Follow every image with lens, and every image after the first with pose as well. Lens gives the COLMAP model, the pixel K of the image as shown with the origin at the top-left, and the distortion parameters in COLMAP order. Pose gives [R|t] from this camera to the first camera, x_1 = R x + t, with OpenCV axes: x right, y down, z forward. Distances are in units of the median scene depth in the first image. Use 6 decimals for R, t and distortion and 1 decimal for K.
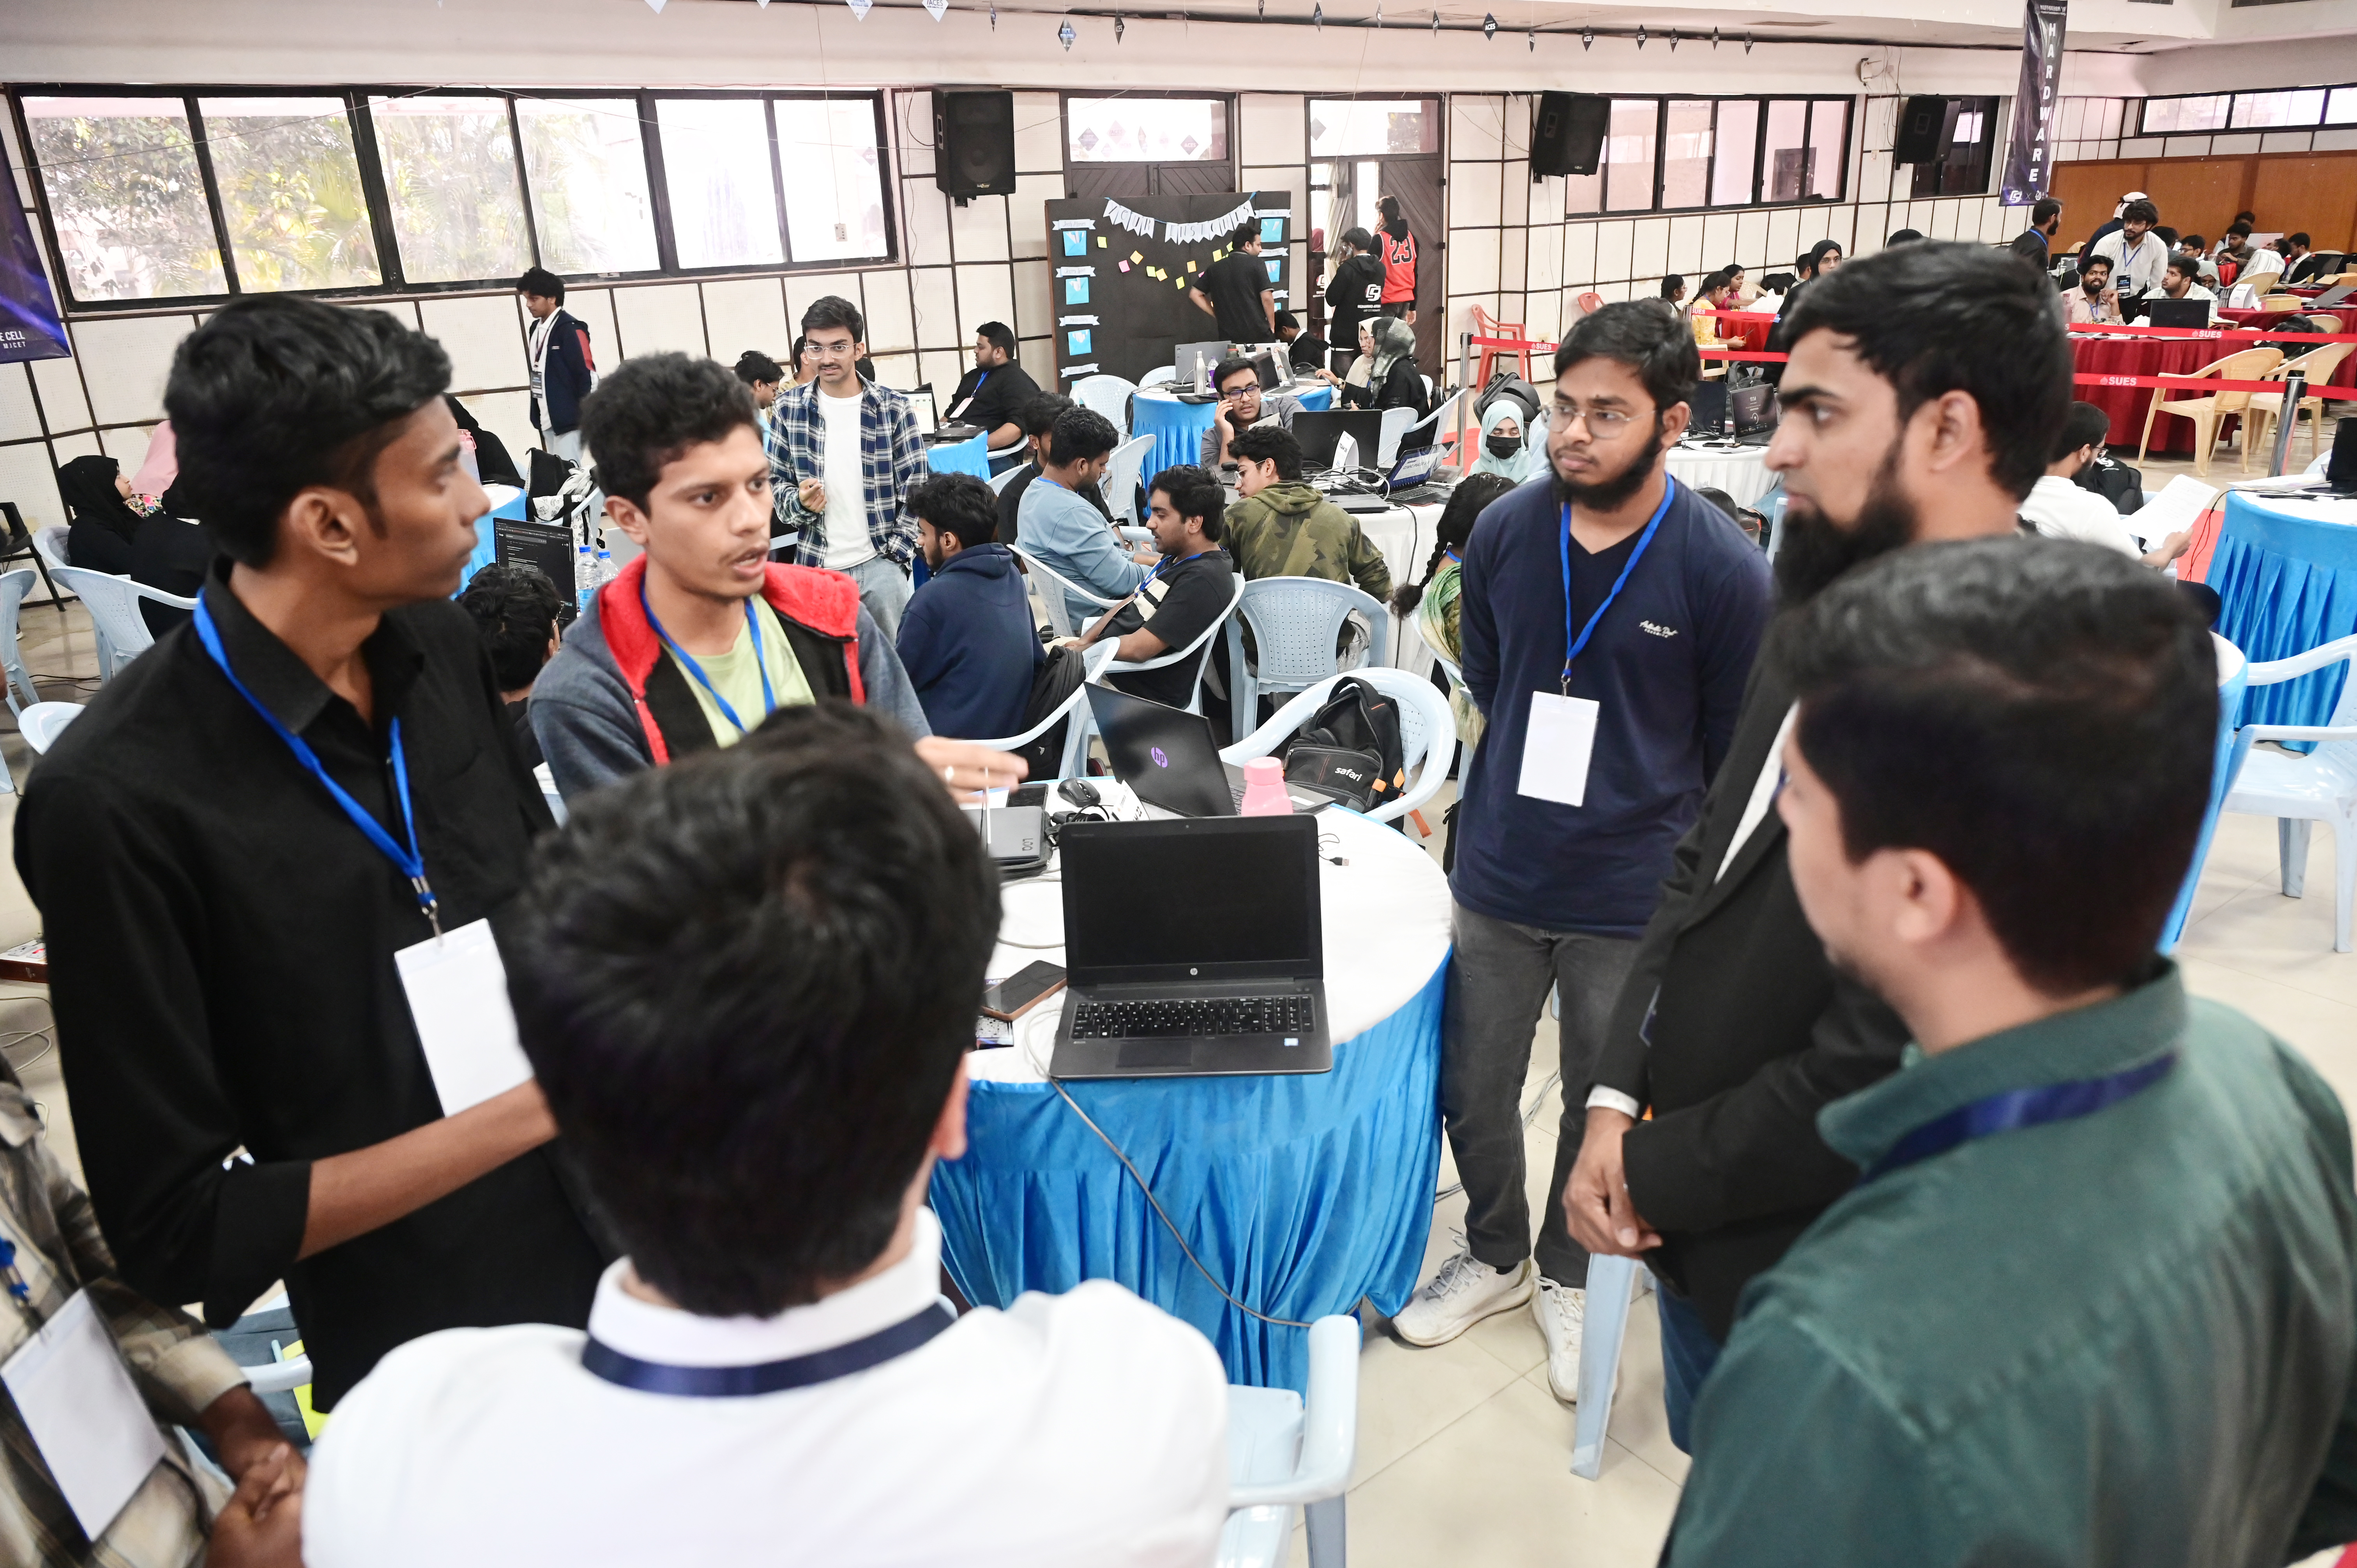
lens RADIAL K [[1591.7, 0, 1178.5], [0, 1591.7, 784.0], [0, 0, 1]] dist [0.001526, -0.002658]
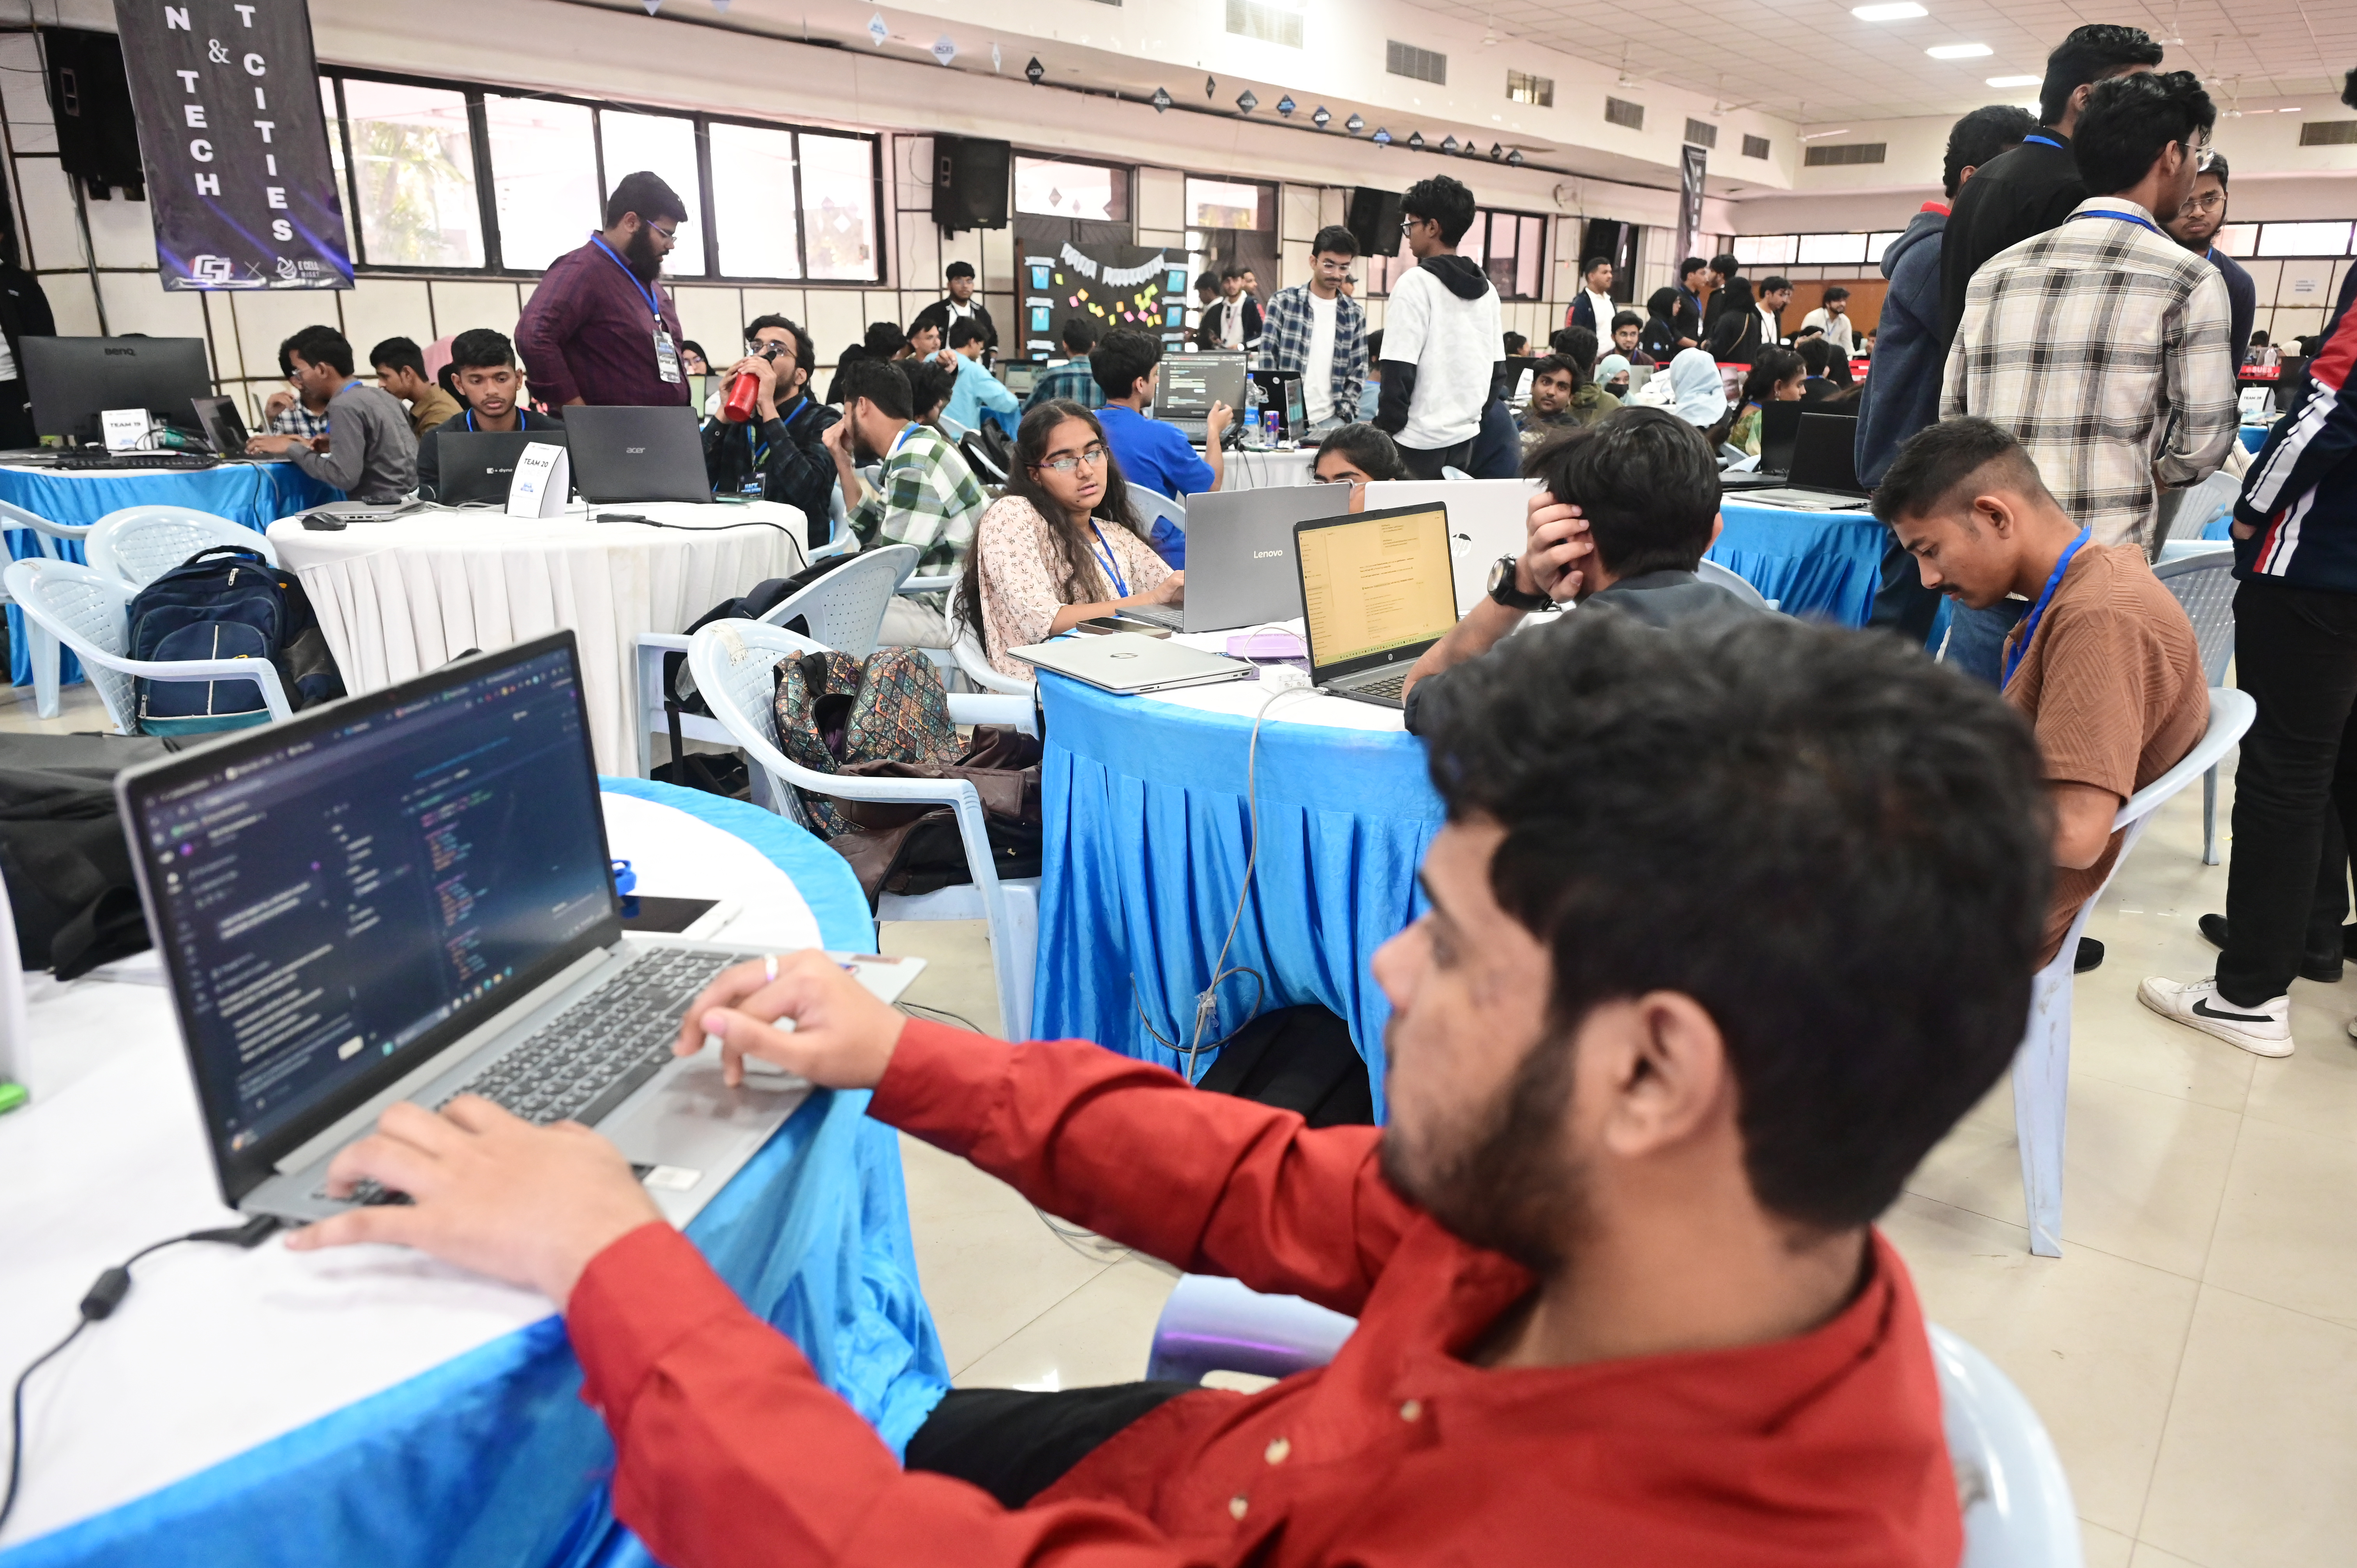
lens RADIAL K [[1591.7, 0, 1178.5], [0, 1591.7, 784.0], [0, 0, 1]] dist [0.001526, -0.002658]
pose [[0.964098, -0.032133, 0.263596, -0.279610], [0.051160, 0.996531, -0.065637, 0.102413], [-0.260572, 0.076766, 0.962398, -0.099550]]
